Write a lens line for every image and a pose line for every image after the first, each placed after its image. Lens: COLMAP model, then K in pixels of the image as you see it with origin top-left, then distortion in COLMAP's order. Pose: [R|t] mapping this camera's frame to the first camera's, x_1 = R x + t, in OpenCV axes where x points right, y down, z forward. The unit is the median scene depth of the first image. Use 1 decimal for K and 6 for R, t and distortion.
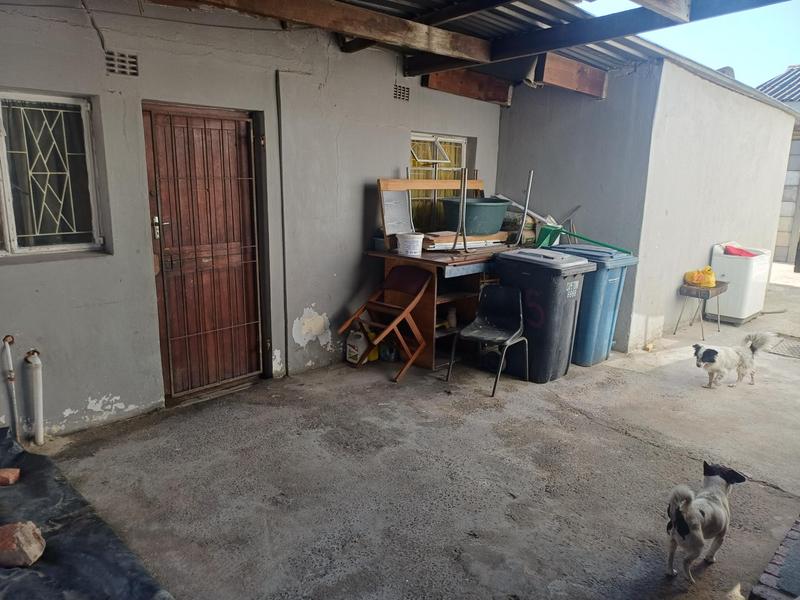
lens RADIAL K [[583.6, 0, 402.3], [0, 583.6, 301.0], [0, 0, 1]] dist [-0.015742, 0.001112]
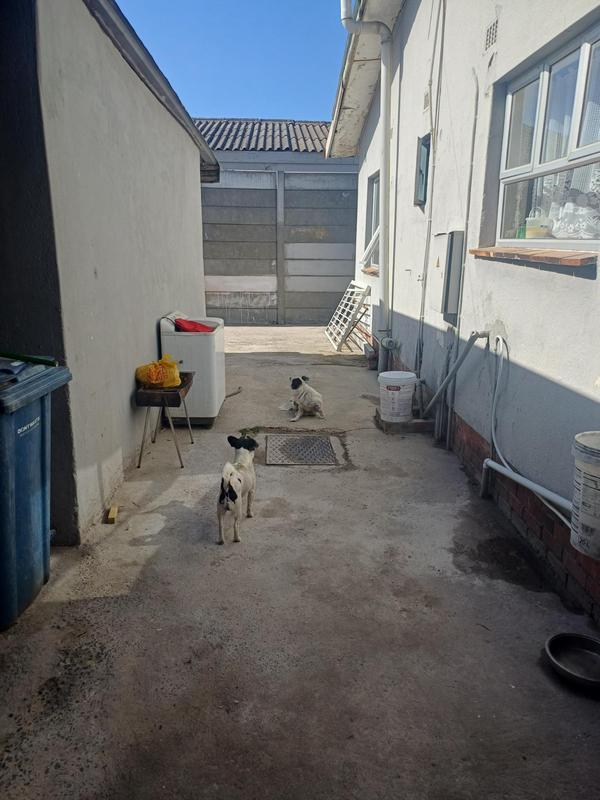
lens RADIAL K [[583.6, 0, 300.5], [0, 583.6, 397.7], [0, 0, 1]] dist [-0.015742, 0.001112]
pose [[0.686078, -0.191909, 0.701760, 0.172557], [0.153371, 0.981057, 0.118345, -0.072866], [-0.711178, 0.026436, 0.702515, 0.468703]]
